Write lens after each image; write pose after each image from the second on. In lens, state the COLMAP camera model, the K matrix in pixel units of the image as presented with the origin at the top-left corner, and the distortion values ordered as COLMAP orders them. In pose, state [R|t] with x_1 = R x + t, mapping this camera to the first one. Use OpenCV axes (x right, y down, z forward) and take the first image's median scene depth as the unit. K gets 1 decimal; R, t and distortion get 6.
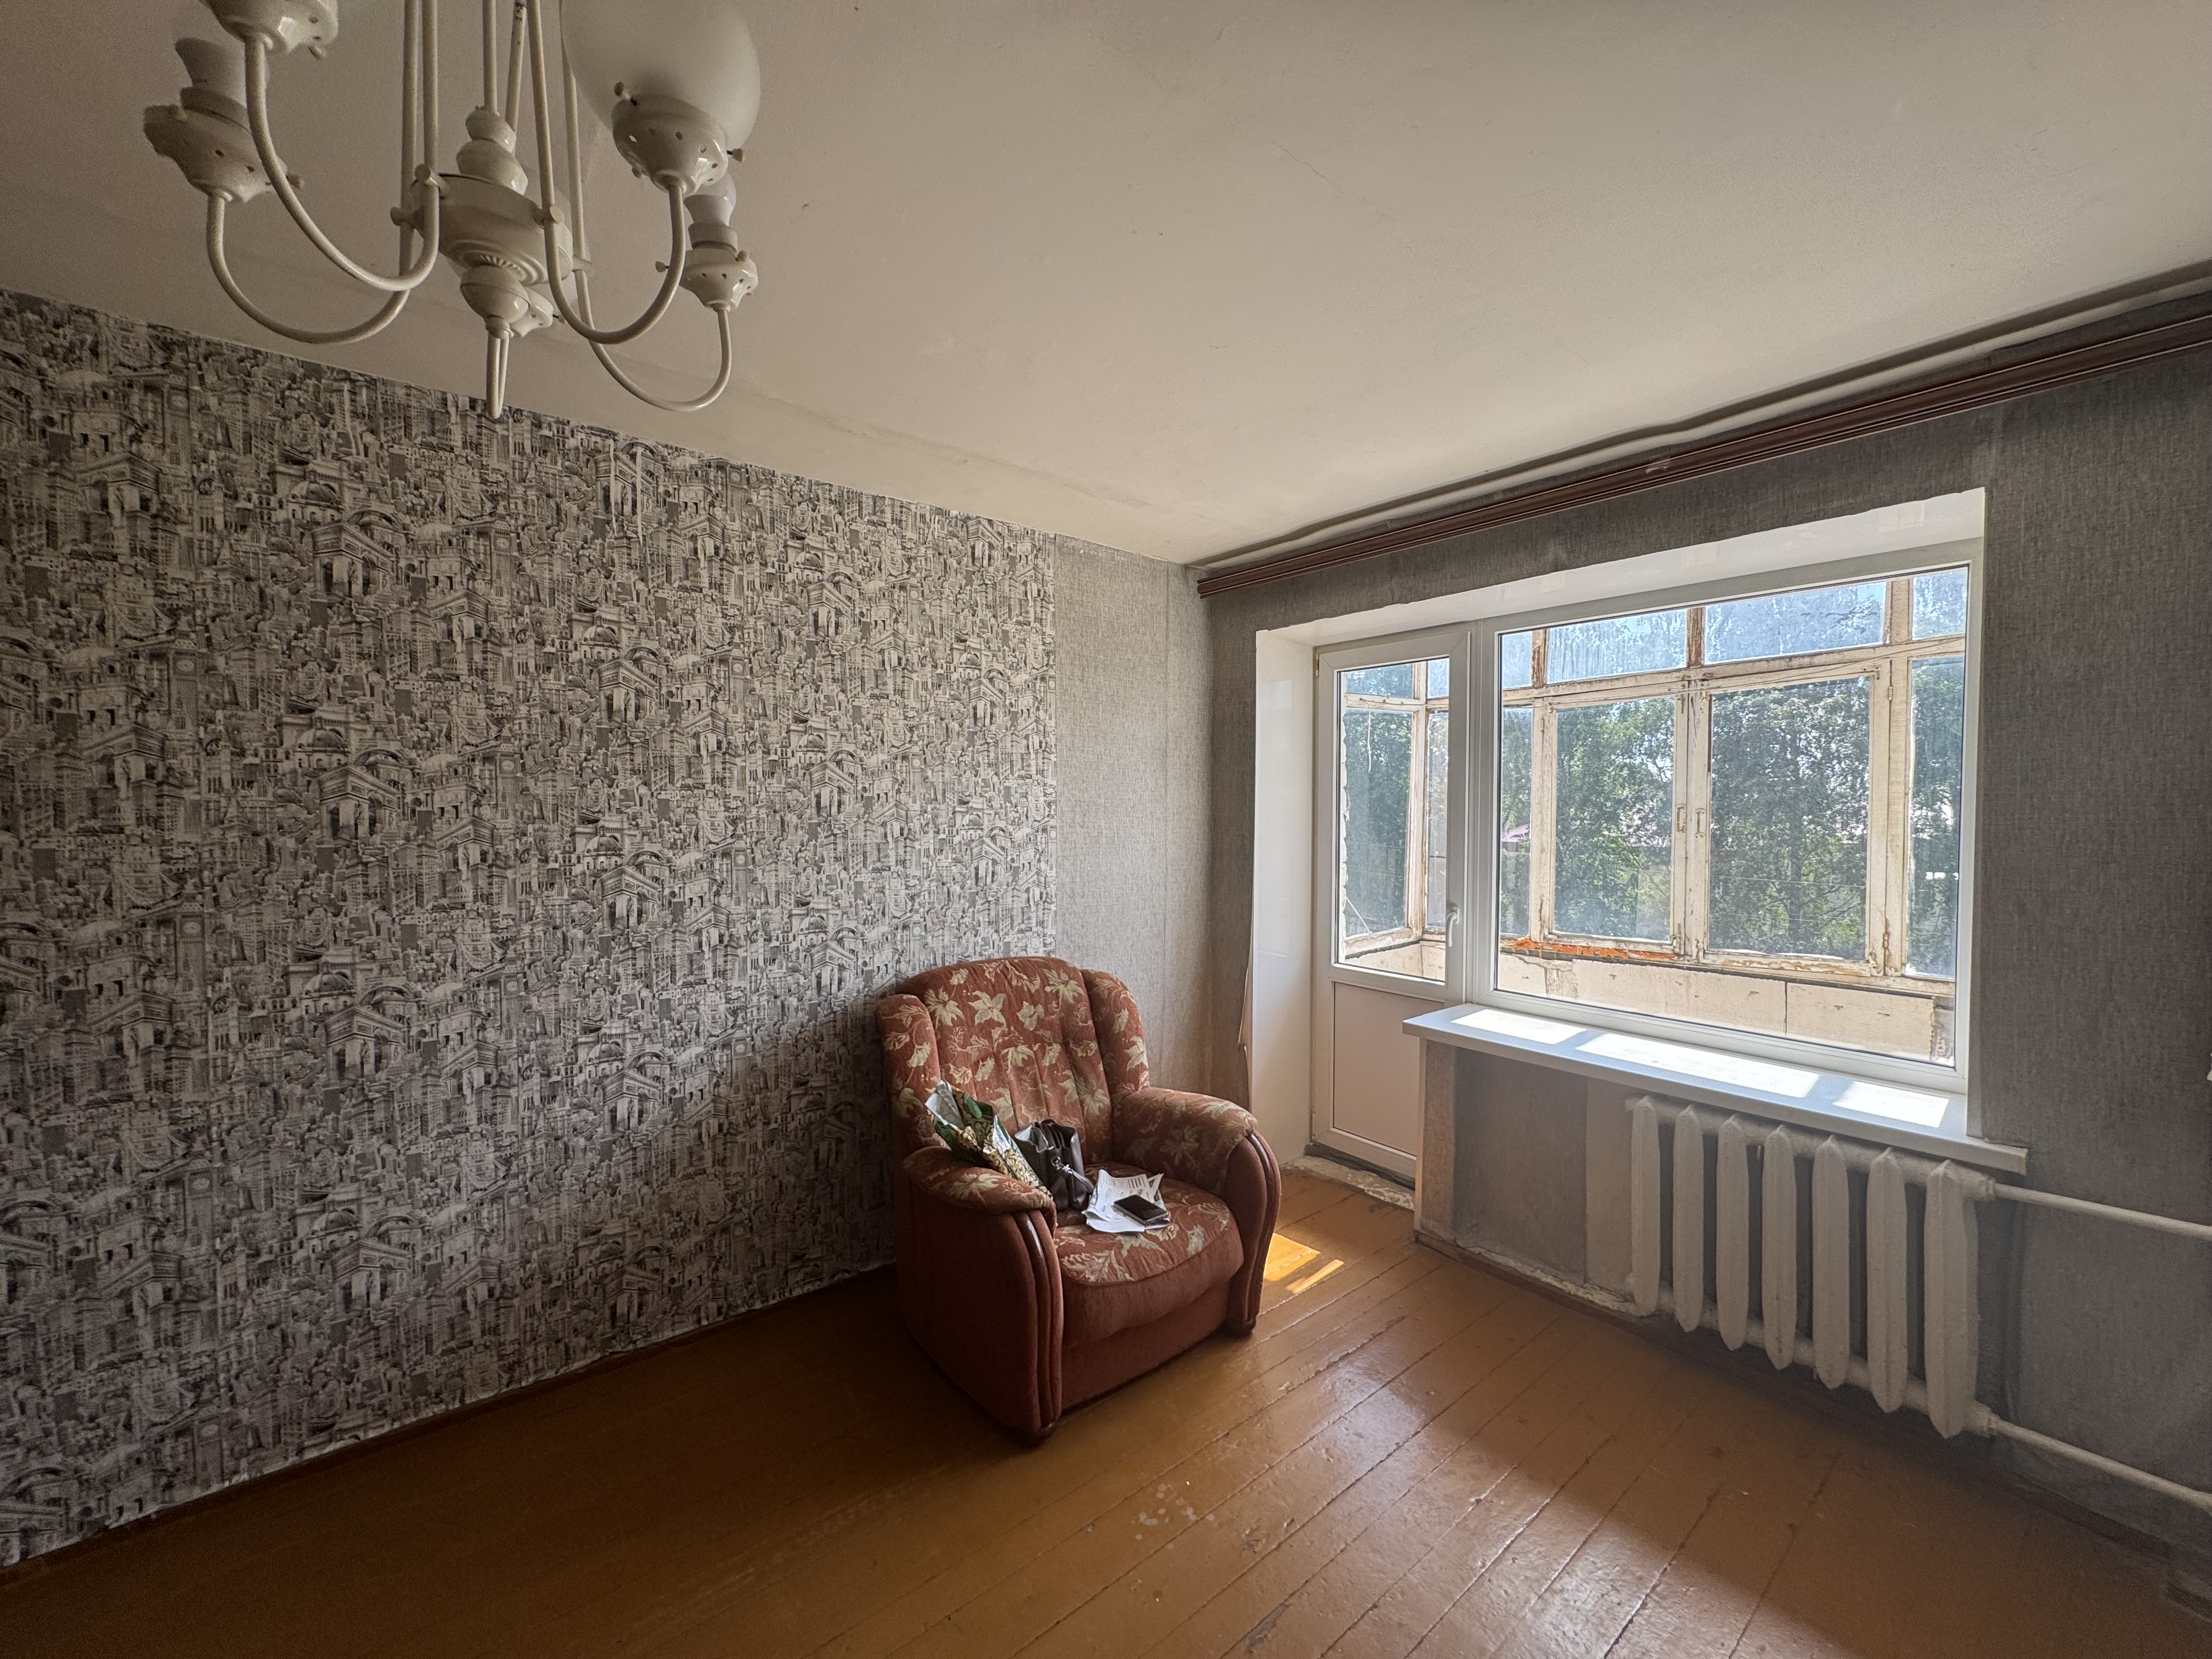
lens RADIAL K [[880.2, 0, 1104.1], [0, 880.2, 827.8], [0, 0, 1]] dist [-0.002929, 0.000512]
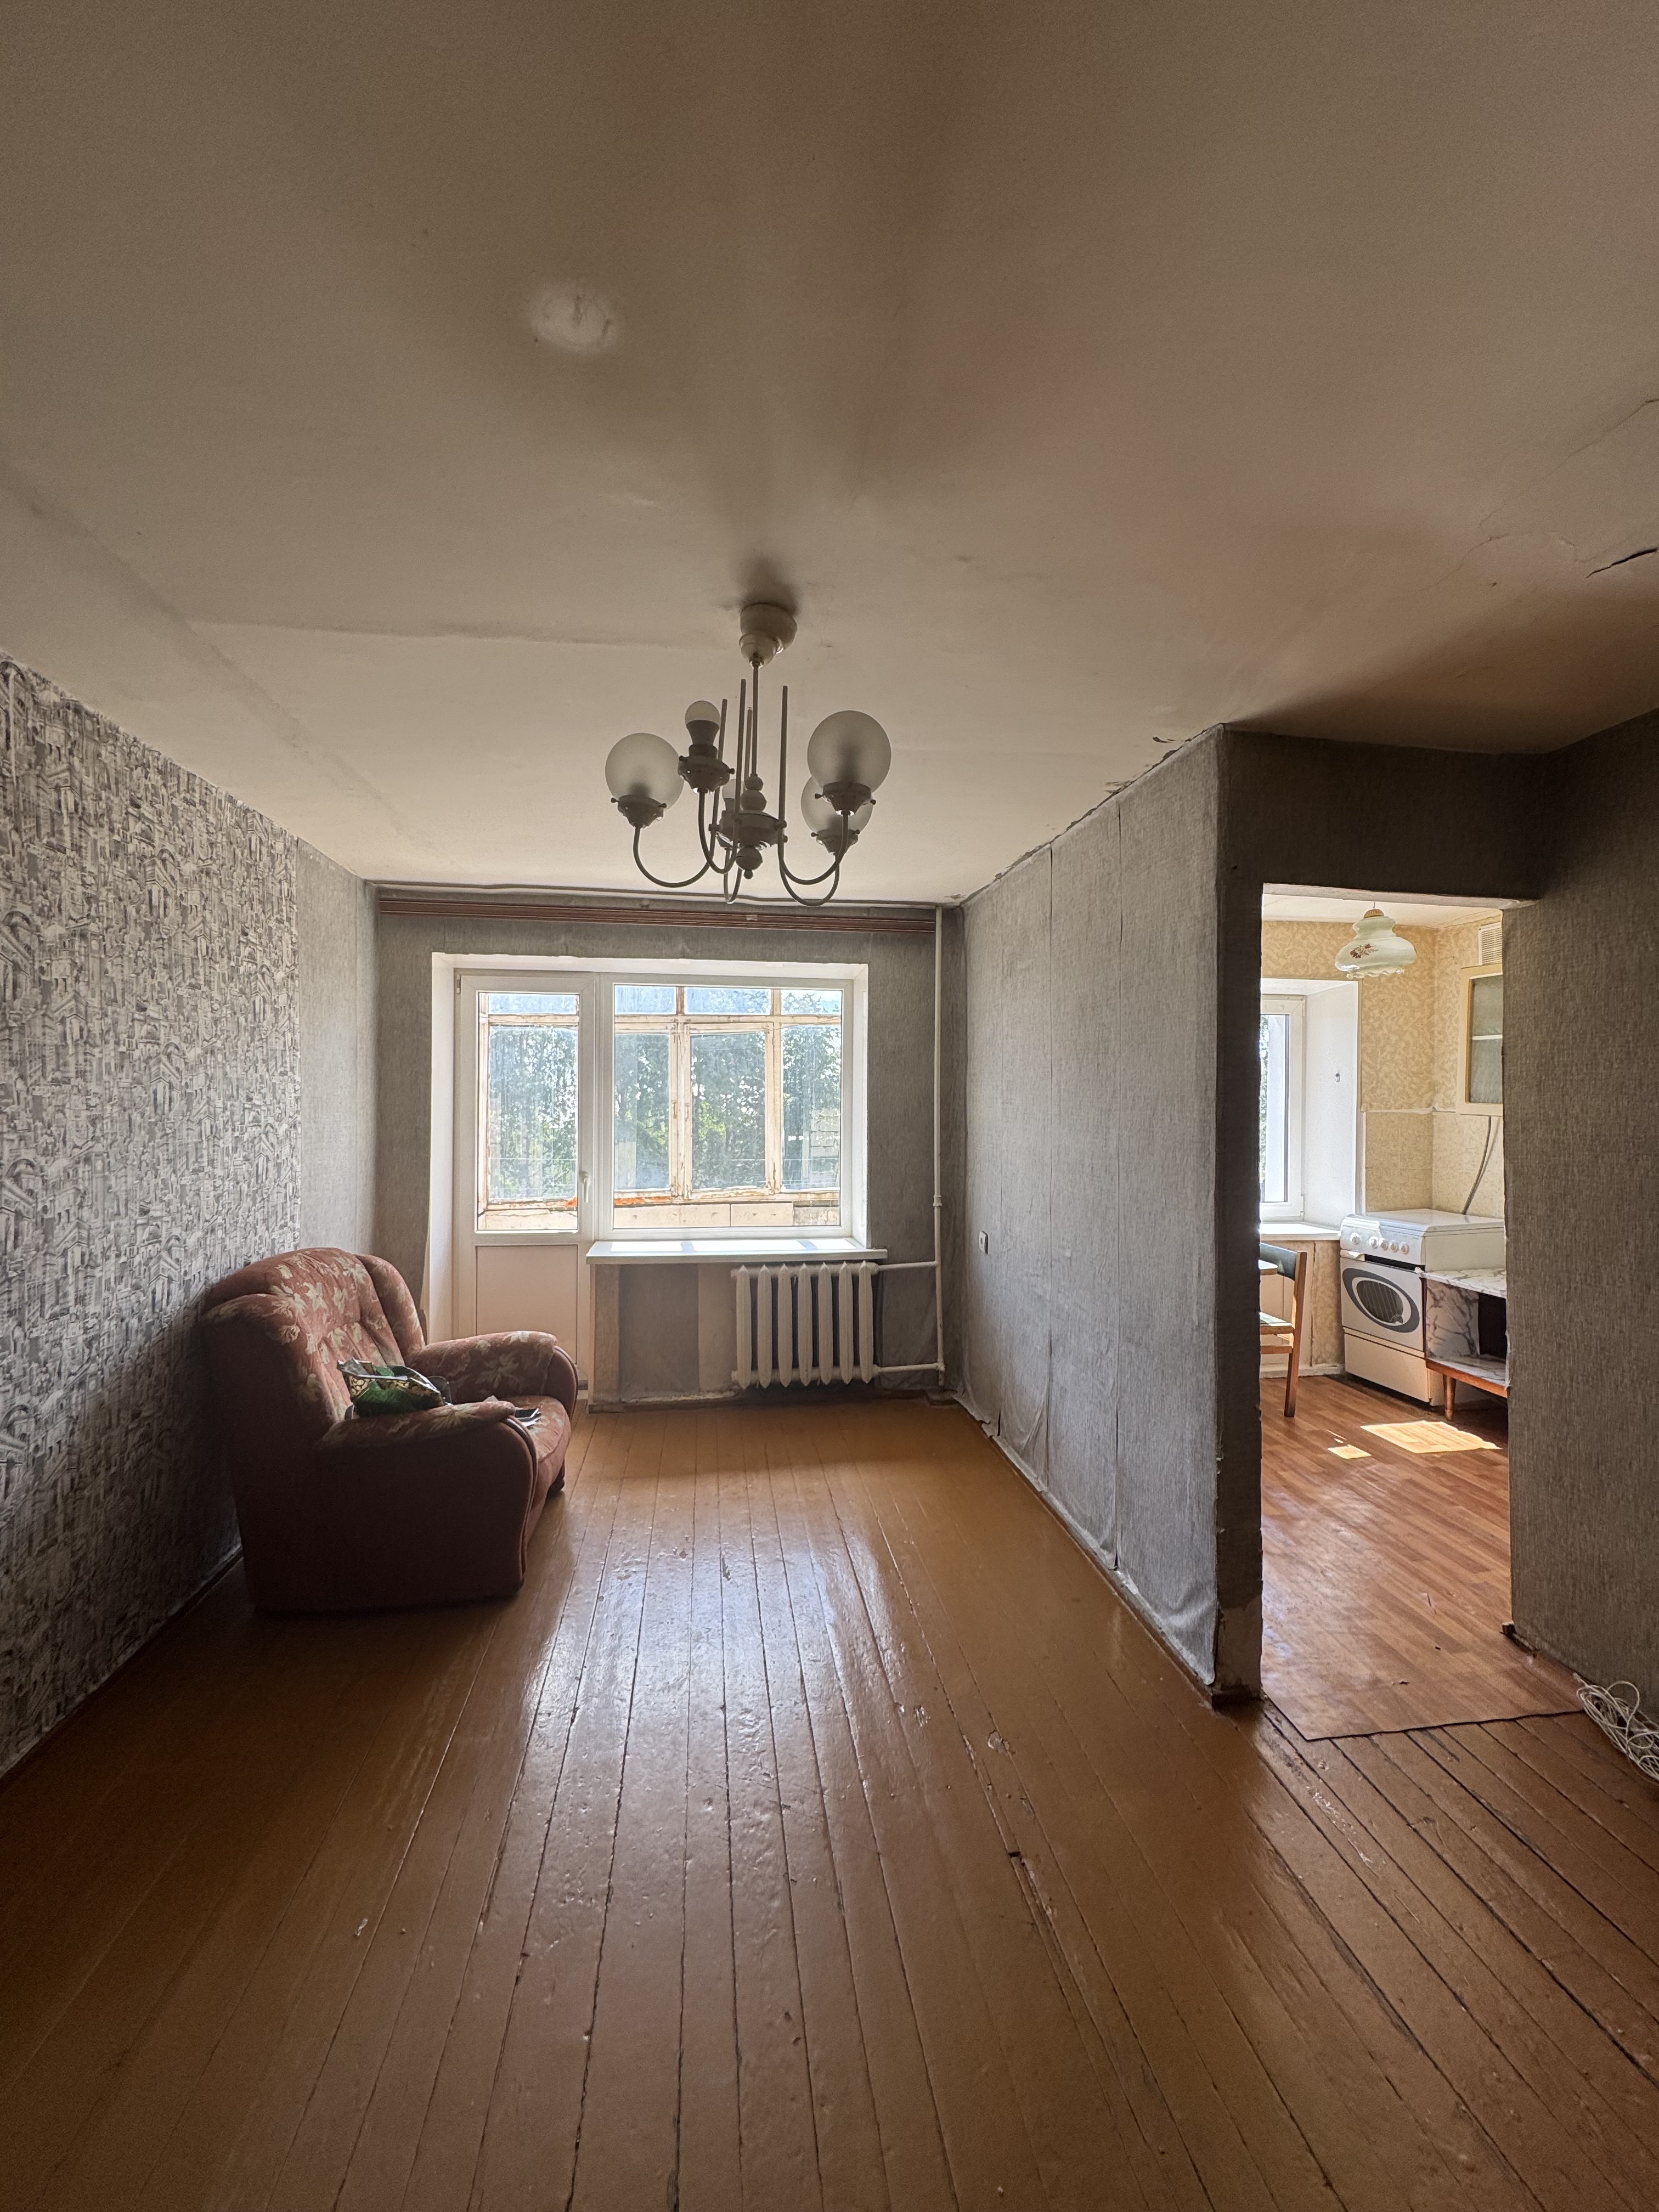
lens RADIAL K [[880.2, 0, 830.0], [0, 880.2, 1104.7], [0, 0, 1]] dist [-0.002929, 0.000512]
pose [[0.512216, -0.003659, 0.858849, -0.800206], [0.018743, 0.999800, -0.006920, -0.004169], [-0.858652, 0.019642, 0.512183, -0.067856]]
